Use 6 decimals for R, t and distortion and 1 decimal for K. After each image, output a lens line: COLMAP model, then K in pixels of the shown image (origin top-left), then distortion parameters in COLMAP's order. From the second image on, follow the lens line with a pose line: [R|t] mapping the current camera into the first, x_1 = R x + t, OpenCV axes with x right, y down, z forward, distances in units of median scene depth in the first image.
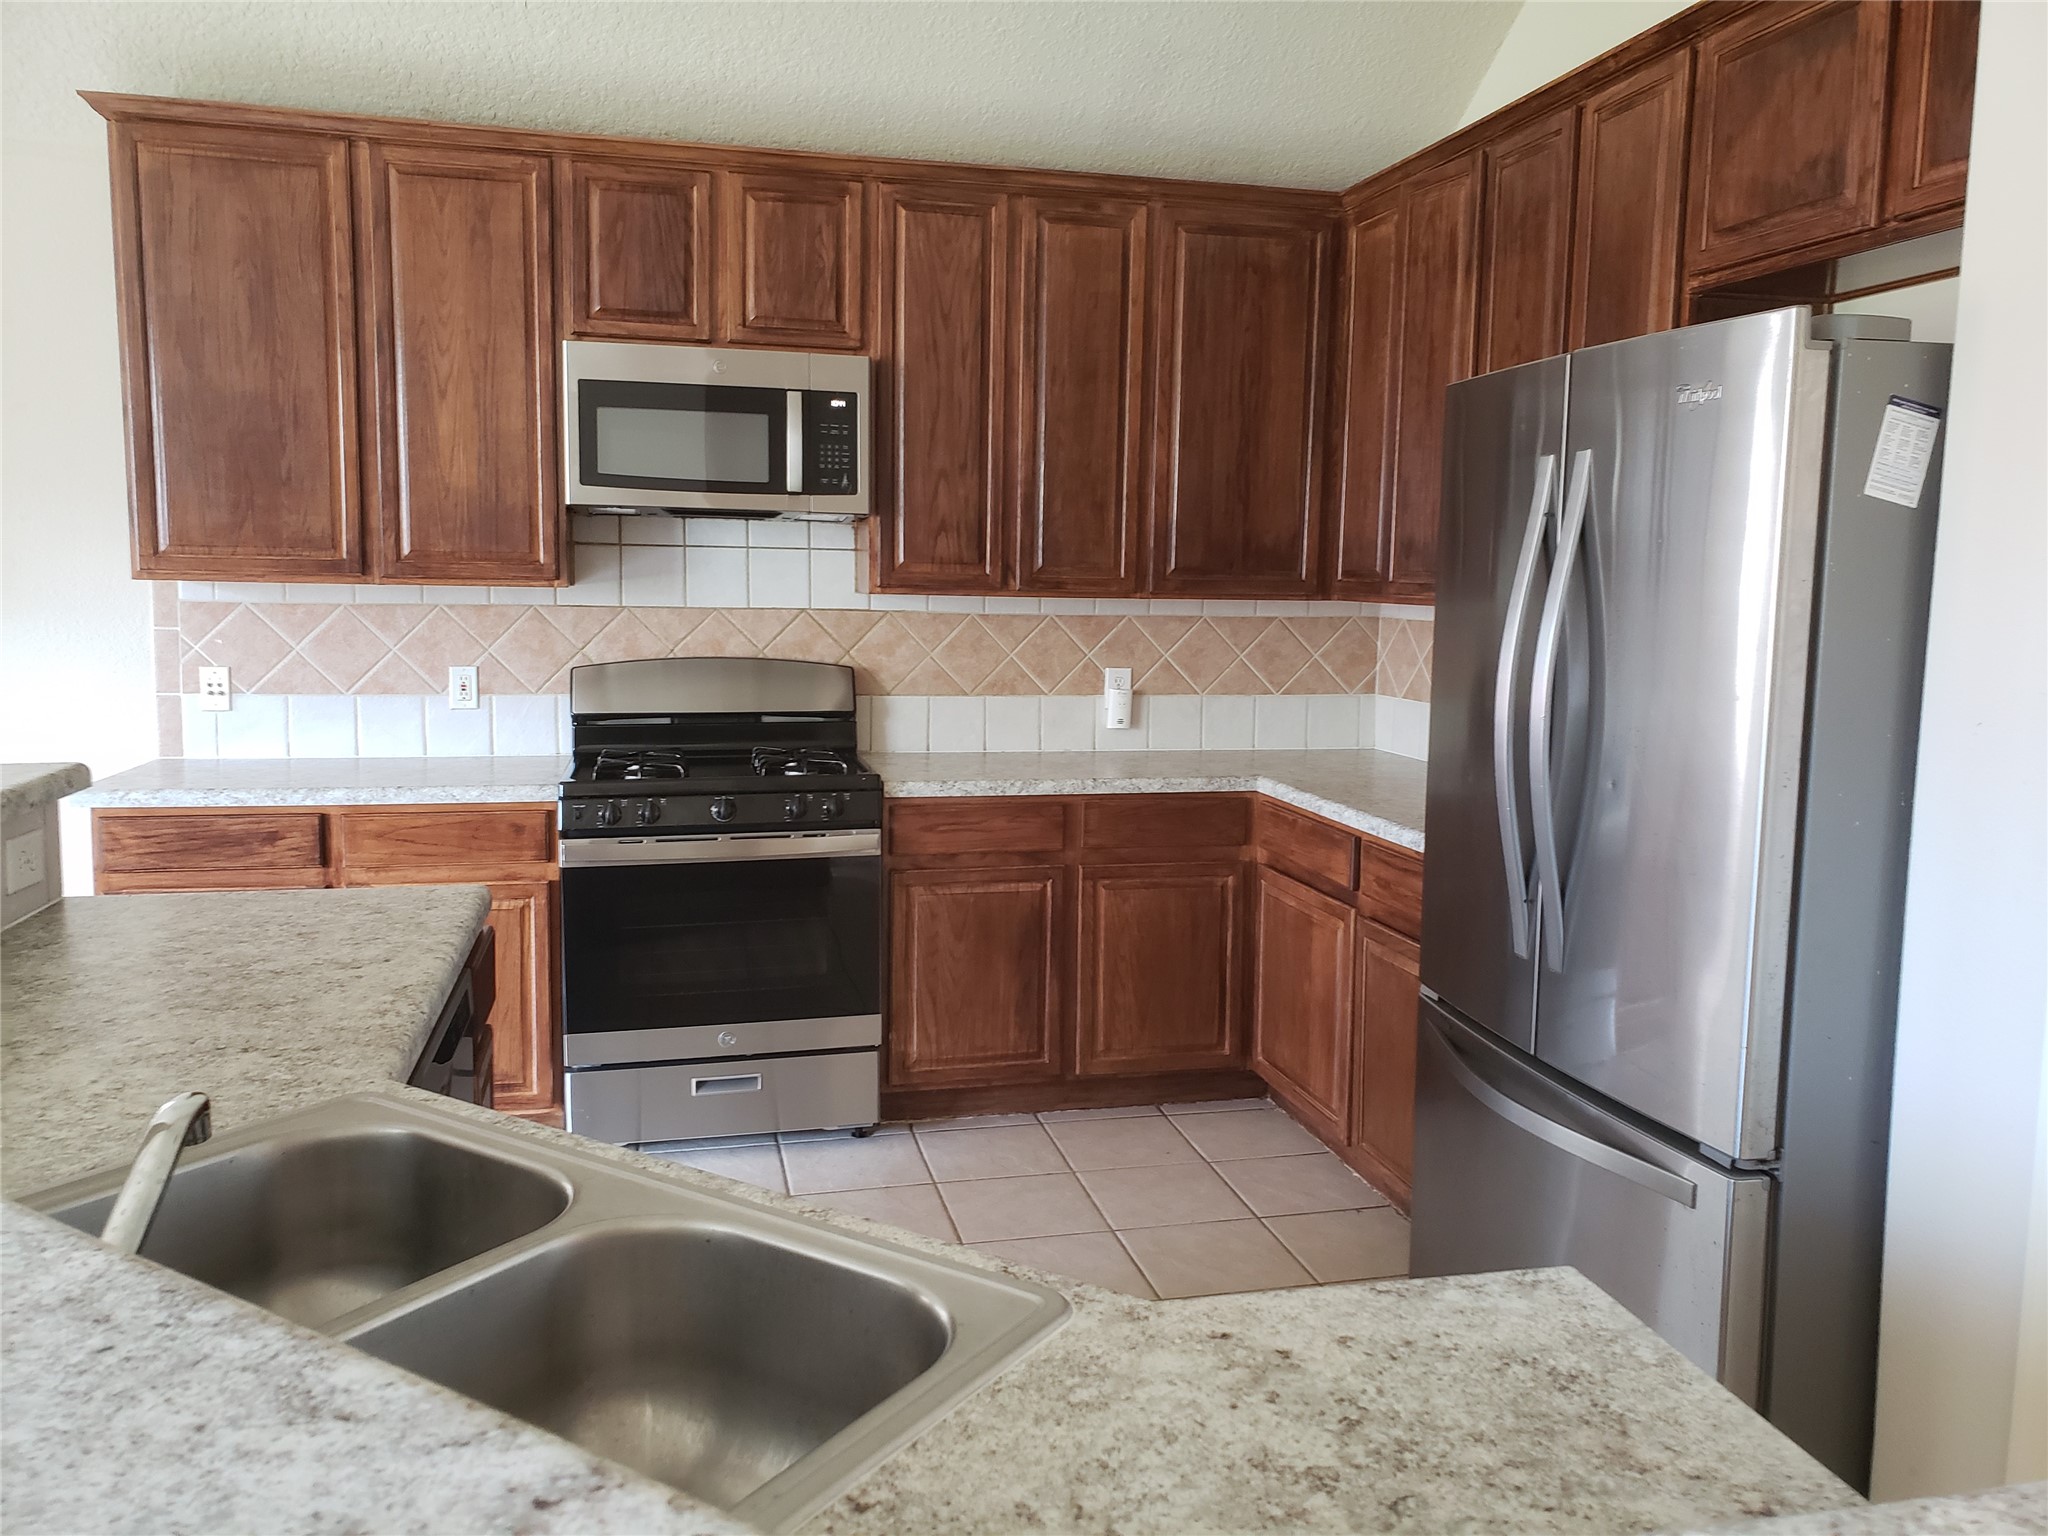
lens RADIAL K [[1610.0, 0, 1038.6], [0, 1610.0, 770.6], [0, 0, 1]] dist [0.081659, -0.077767]
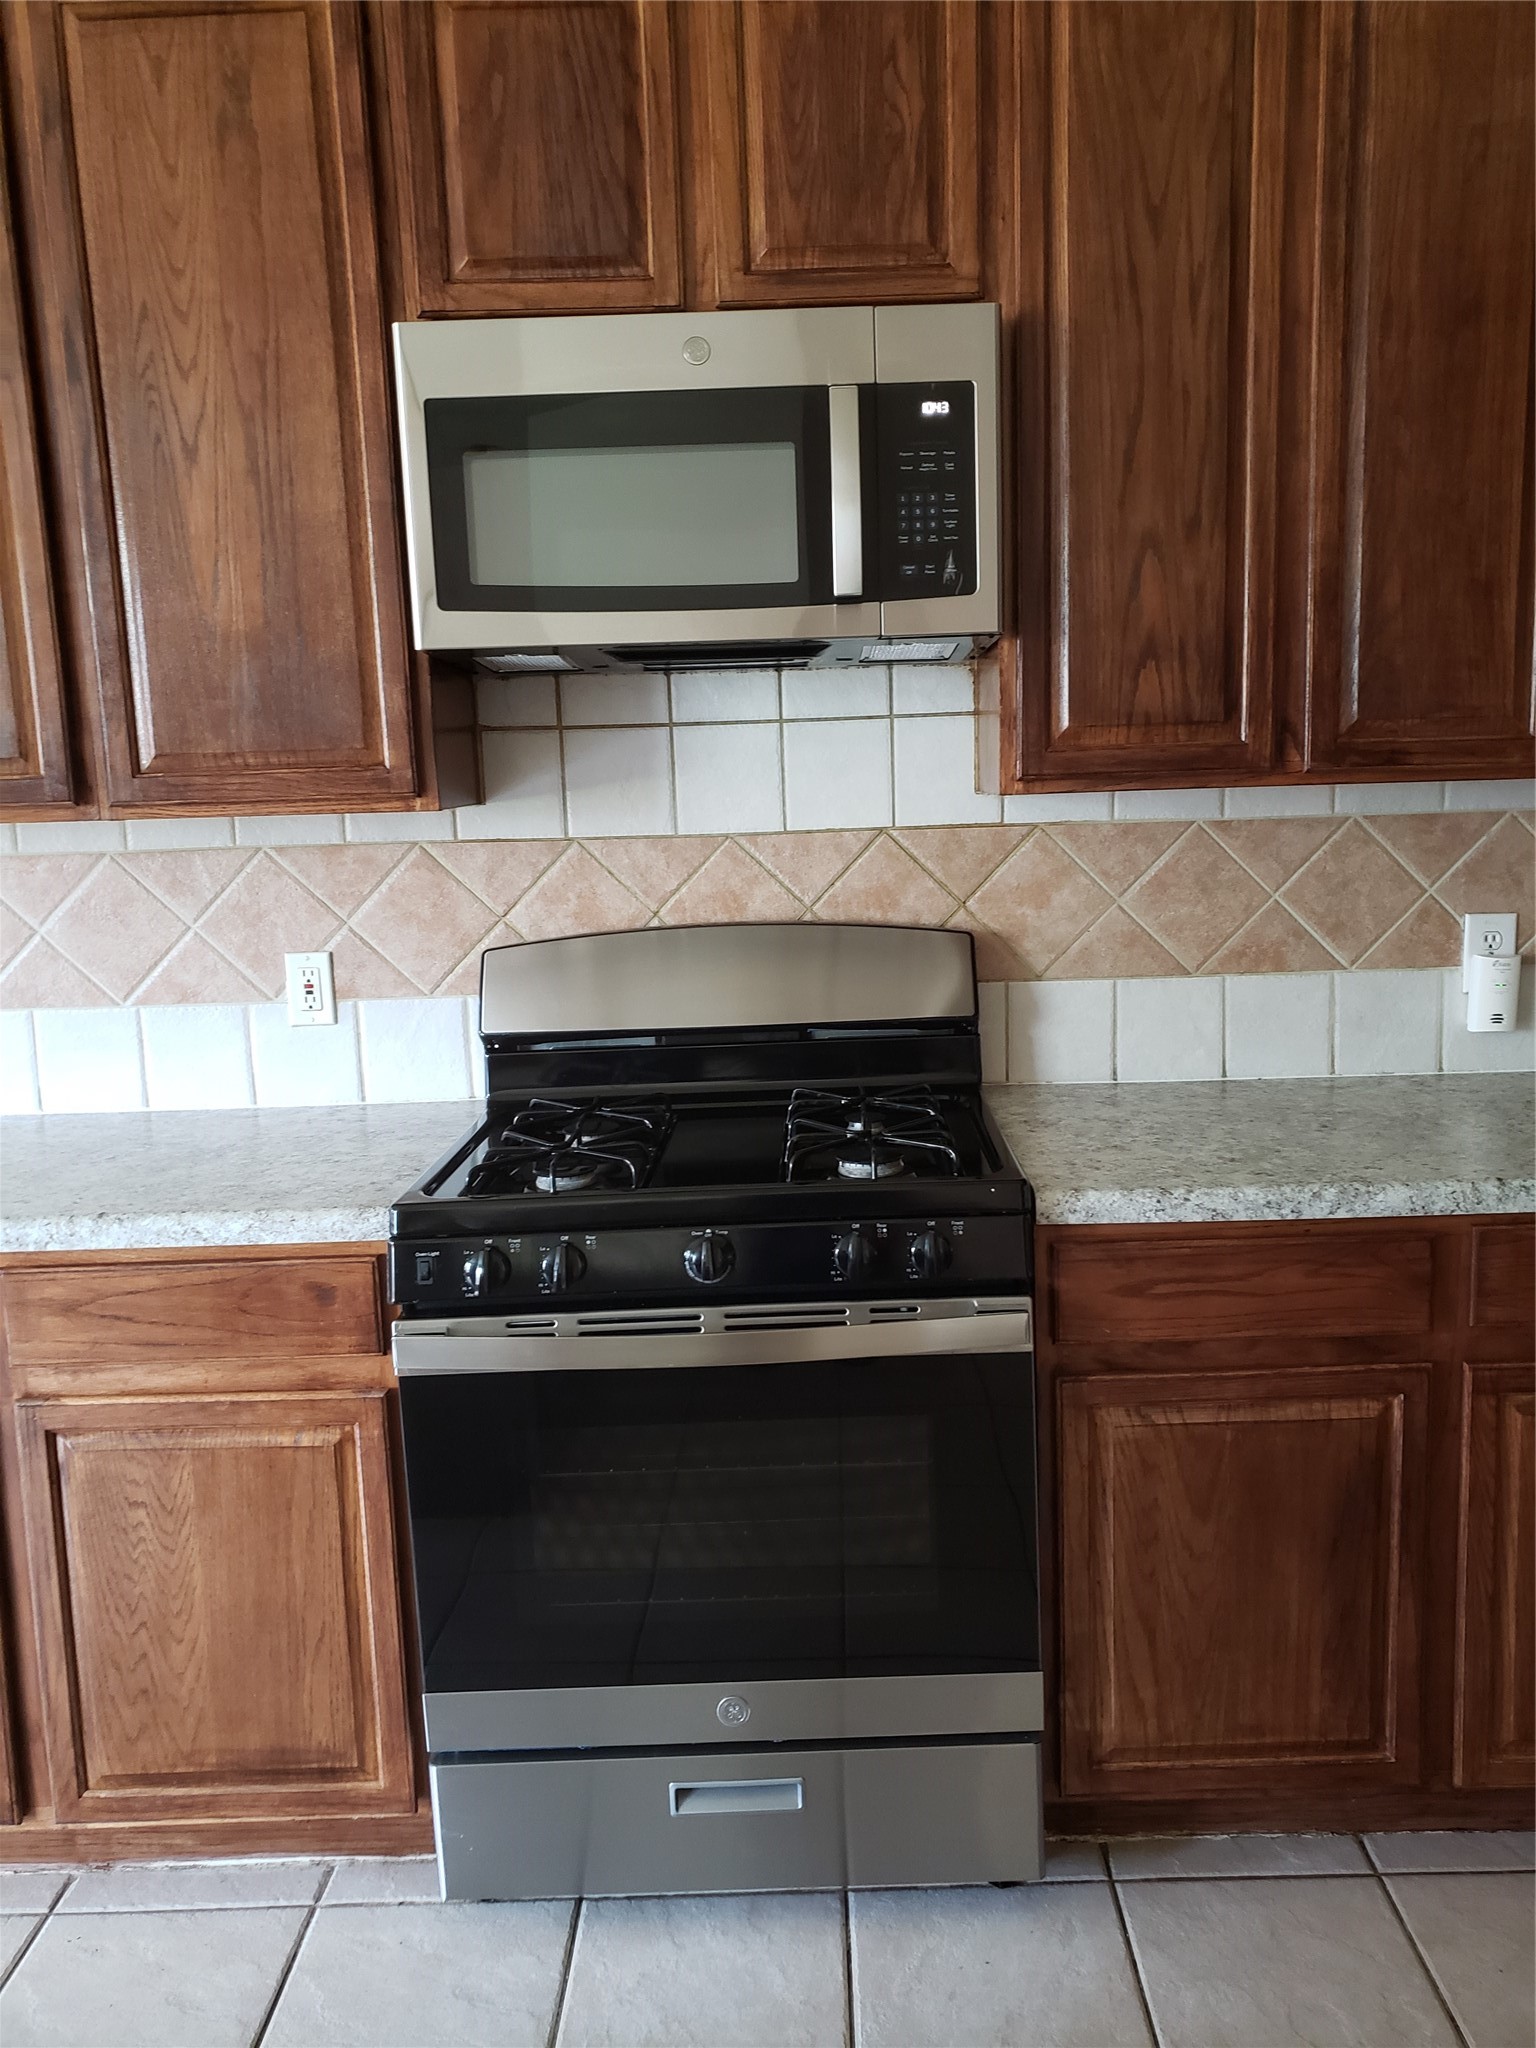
lens RADIAL K [[1610.0, 0, 809.6], [0, 1610.0, 1017.9], [0, 0, 1]] dist [0.081659, -0.077767]
pose [[0.973626, -0.011552, -0.227859, -0.050270], [0.020539, 0.999100, 0.037108, -0.061935], [0.227226, -0.040810, 0.972987, 0.503322]]
